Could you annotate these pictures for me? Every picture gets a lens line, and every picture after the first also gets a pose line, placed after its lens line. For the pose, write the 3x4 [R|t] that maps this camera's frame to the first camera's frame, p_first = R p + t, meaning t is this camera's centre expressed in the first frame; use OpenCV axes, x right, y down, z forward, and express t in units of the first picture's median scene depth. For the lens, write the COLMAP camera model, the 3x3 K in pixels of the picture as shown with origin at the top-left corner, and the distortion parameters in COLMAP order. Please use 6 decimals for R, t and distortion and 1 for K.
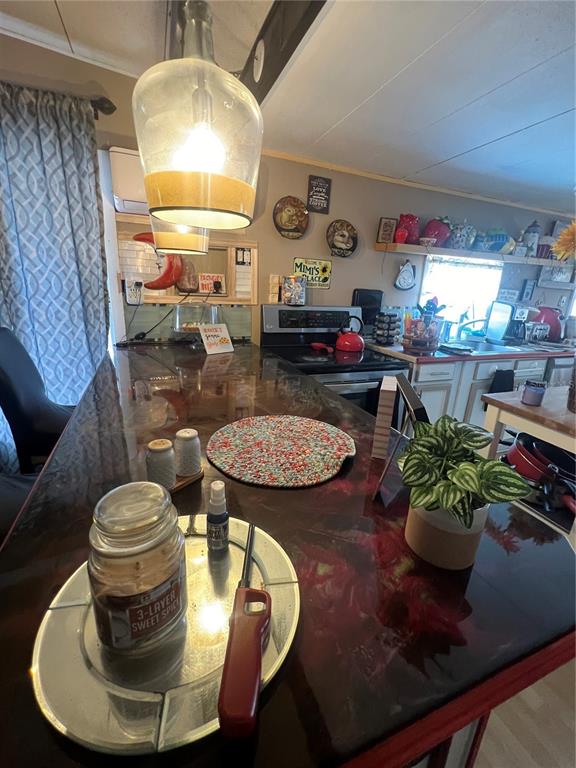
lens RADIAL K [[335.5, 0, 293.0], [0, 335.5, 384.8], [0, 0, 1]] dist [-0.003052, 0.000994]
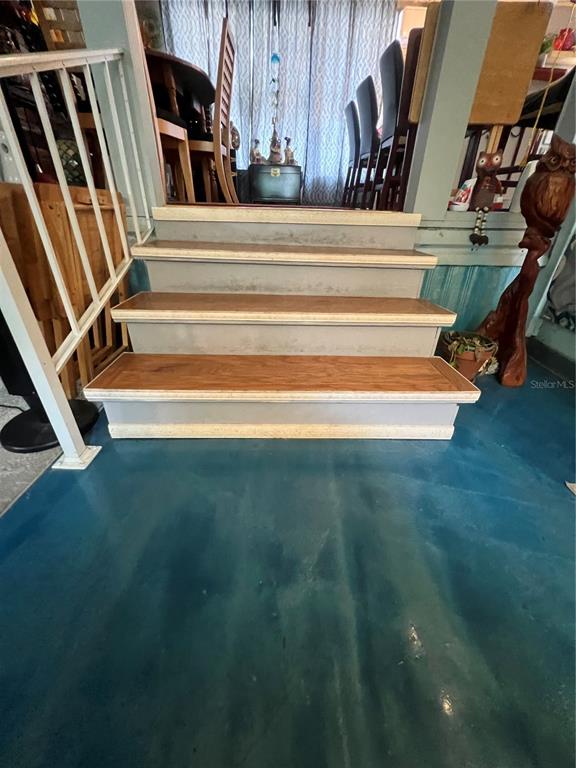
lens RADIAL K [[307.0, 0, 289.7], [0, 307.0, 382.1], [0, 0, 1]] dist [0.000428, -0.000089]
pose [[0.937943, 0.151670, -0.311865, -0.183691], [-0.078621, 0.968874, 0.234740, 0.926202], [0.337761, -0.195653, 0.920672, -1.170330]]
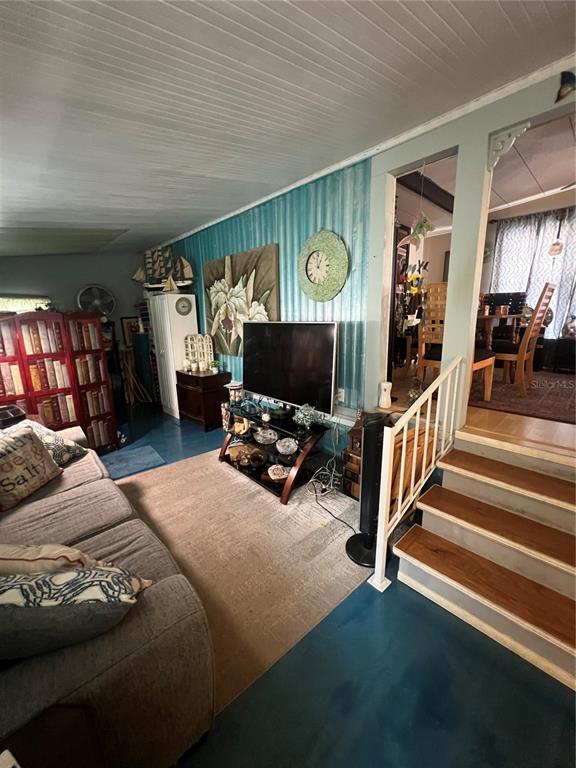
lens RADIAL K [[307.0, 0, 293.7], [0, 307.0, 382.0], [0, 0, 1]] dist [0.000428, -0.000089]
pose [[0.379245, 0.137244, -0.915061, -0.037311], [-0.241423, 0.969361, 0.045331, 0.706354], [0.893246, 0.203725, 0.400759, -1.466356]]
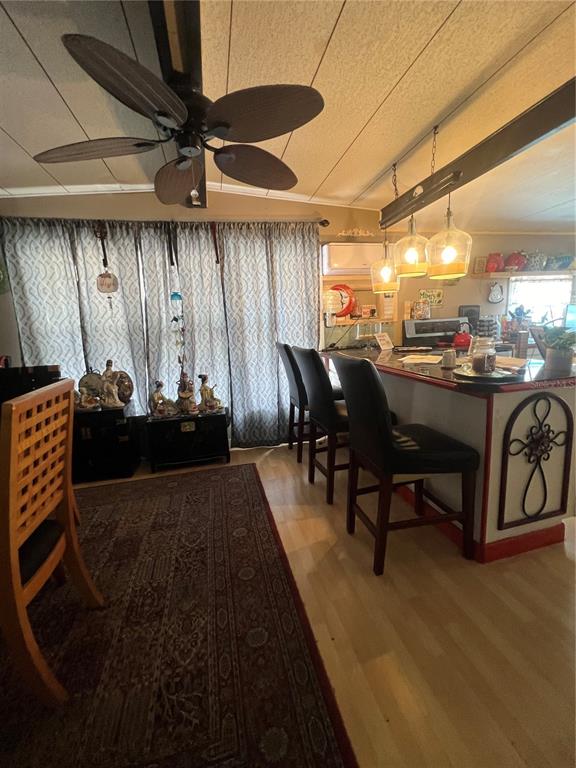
lens RADIAL K [[335.5, 0, 290.3], [0, 335.5, 385.2], [0, 0, 1]] dist [-0.003052, 0.000994]
pose [[0.983620, -0.067246, -0.167240, -0.363115], [0.048961, 0.992596, -0.111155, 0.206731], [0.173476, 0.101146, 0.979630, -0.589104]]
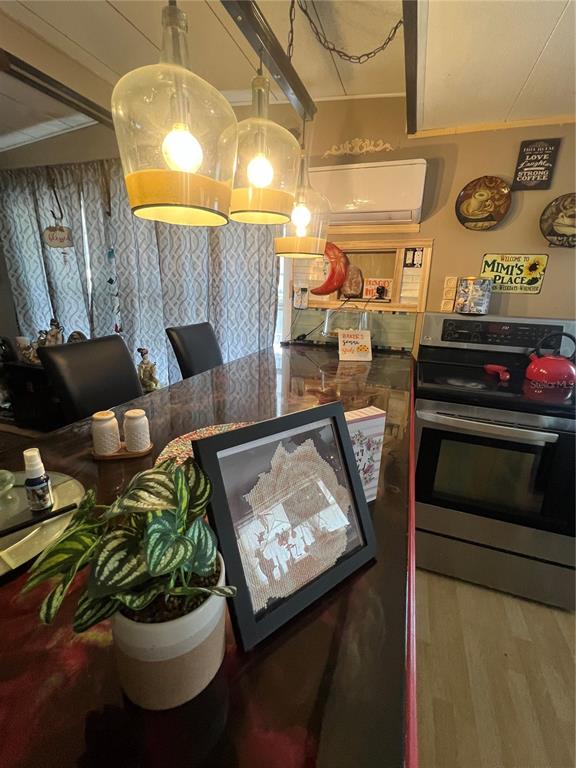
lens RADIAL K [[335.5, 0, 289.4], [0, 335.5, 384.5], [0, 0, 1]] dist [-0.003052, 0.000994]
pose [[0.739036, 0.165570, -0.653002, 0.235332], [-0.187407, 0.981593, 0.036787, -0.025014], [0.647073, 0.095190, 0.756462, 0.148737]]
